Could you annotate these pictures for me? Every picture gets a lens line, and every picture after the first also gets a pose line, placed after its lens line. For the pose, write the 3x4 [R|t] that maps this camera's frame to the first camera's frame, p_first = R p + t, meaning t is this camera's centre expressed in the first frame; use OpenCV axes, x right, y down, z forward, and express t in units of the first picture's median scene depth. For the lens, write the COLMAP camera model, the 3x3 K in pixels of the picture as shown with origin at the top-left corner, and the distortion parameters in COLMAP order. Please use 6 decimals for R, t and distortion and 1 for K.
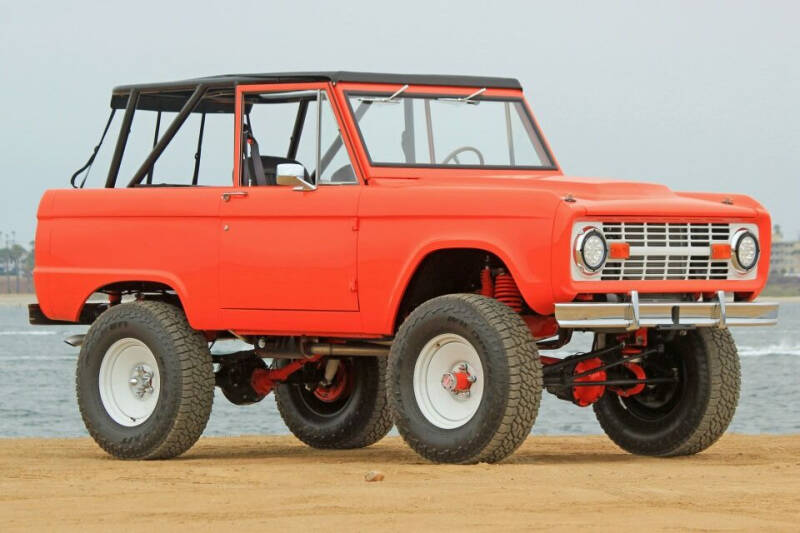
lens RADIAL K [[4130.3, 0, 400.0], [0, 4130.3, 266.5], [0, 0, 1]] dist [0.469906, 10.032115]
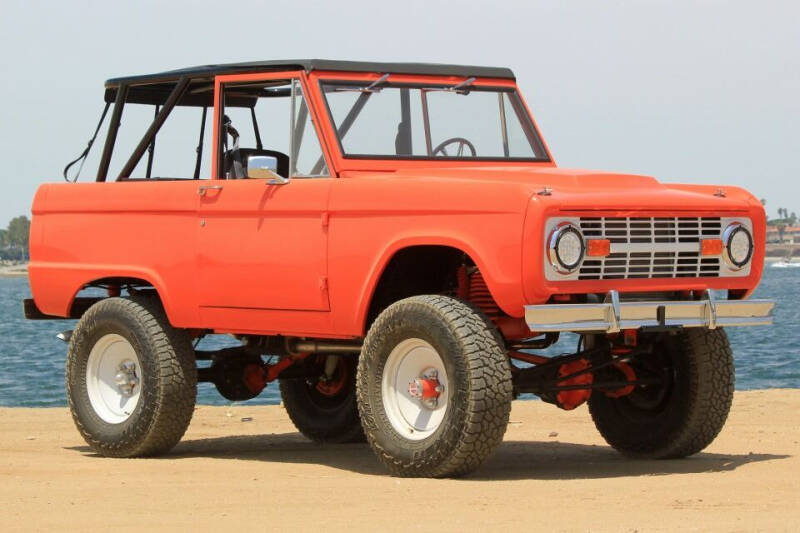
lens RADIAL K [[2961.1, 0, 400.0], [0, 2961.1, 266.5], [0, 0, 1]] dist [-0.181610, -0.510570]
pose [[0.998212, -0.002383, -0.059728, 0.046560], [0.003039, 0.999936, 0.010906, -0.006789], [0.059698, -0.011068, 0.998155, 0.321682]]
